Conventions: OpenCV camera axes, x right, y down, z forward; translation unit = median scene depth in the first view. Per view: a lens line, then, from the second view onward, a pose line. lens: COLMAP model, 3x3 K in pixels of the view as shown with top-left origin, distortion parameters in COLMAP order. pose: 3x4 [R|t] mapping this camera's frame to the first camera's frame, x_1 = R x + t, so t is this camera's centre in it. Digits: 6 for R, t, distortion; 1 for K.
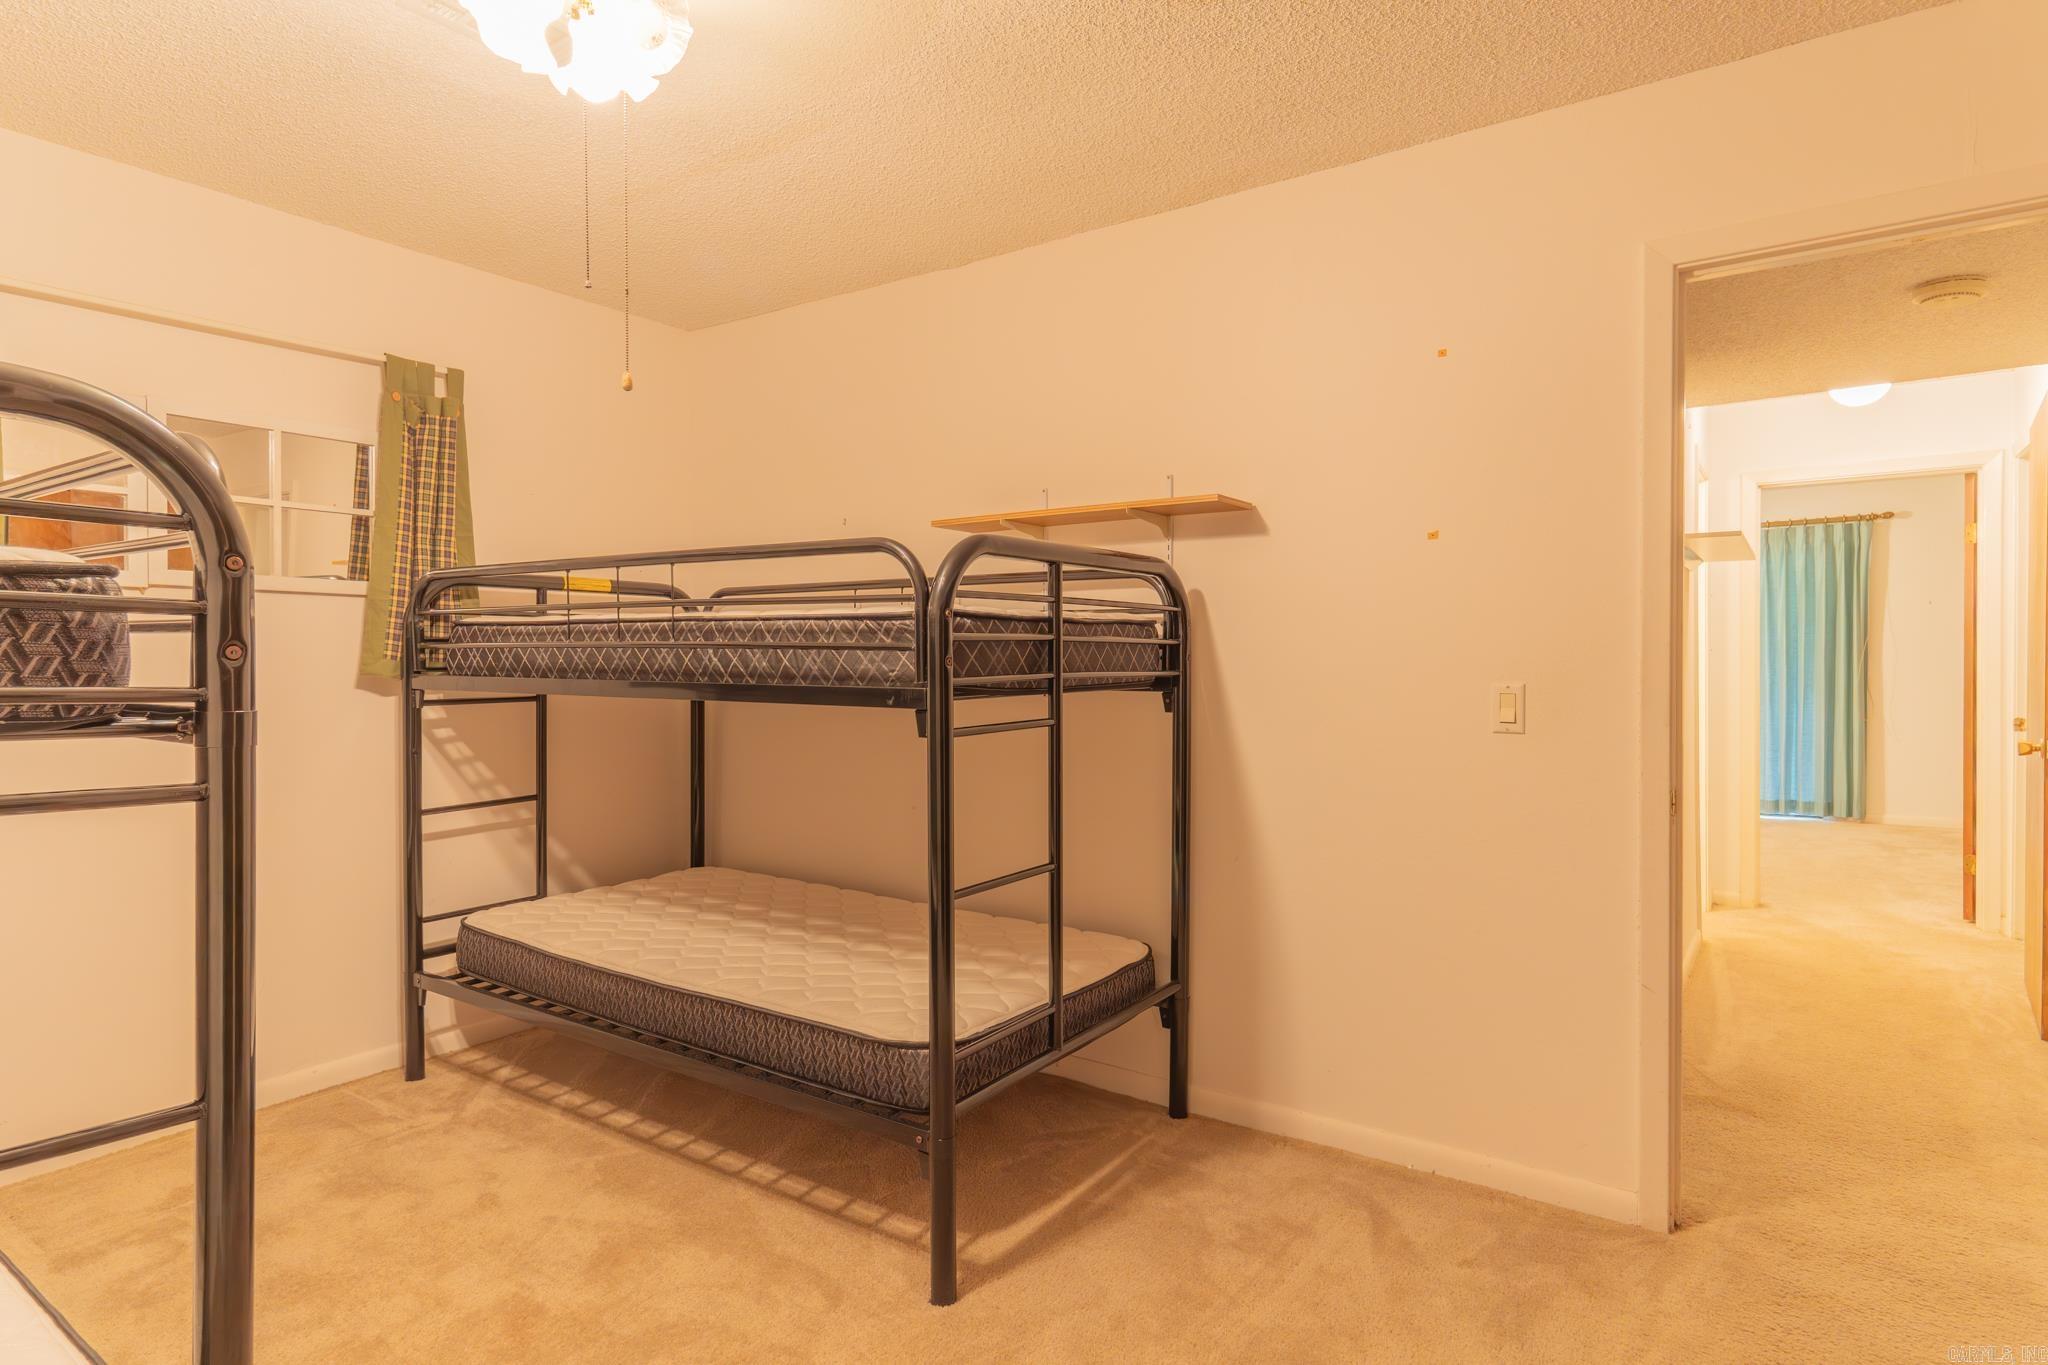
lens RADIAL K [[1089.1, 0, 1027.7], [0, 1089.1, 675.7], [0, 0, 1]] dist [0.016698, -0.011488]
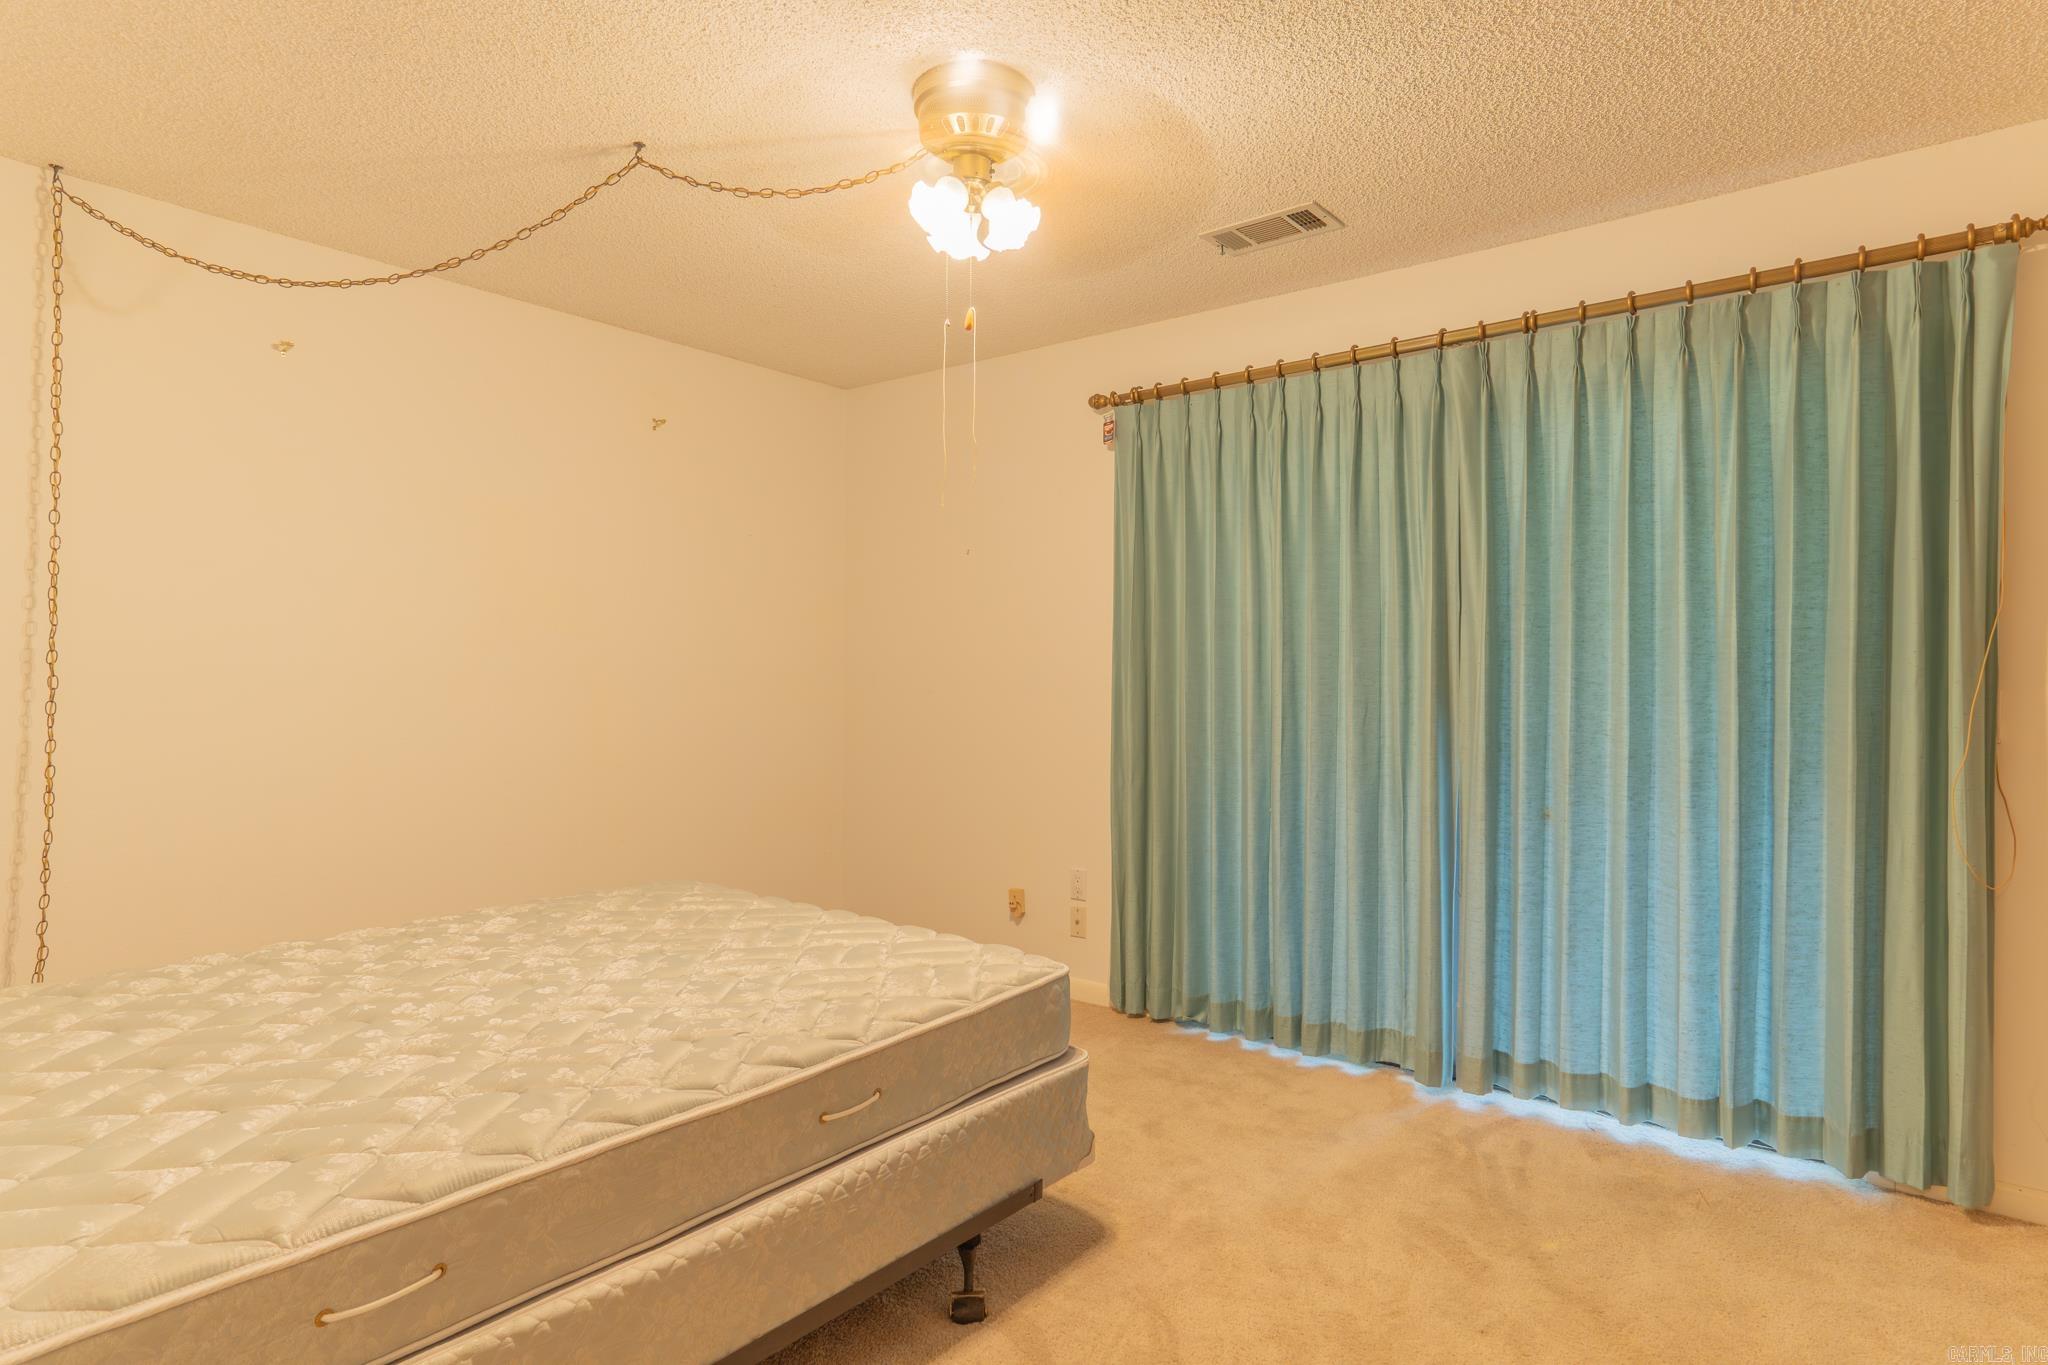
lens RADIAL K [[1089.1, 0, 984.3], [0, 1089.1, 714.6], [0, 0, 1]] dist [0.016698, -0.011488]
pose [[0.996981, 0.002487, -0.077601, 0.491859], [-0.002499, 0.999997, -0.000055, -0.005326], [0.077600, 0.000249, 0.996985, 0.651936]]
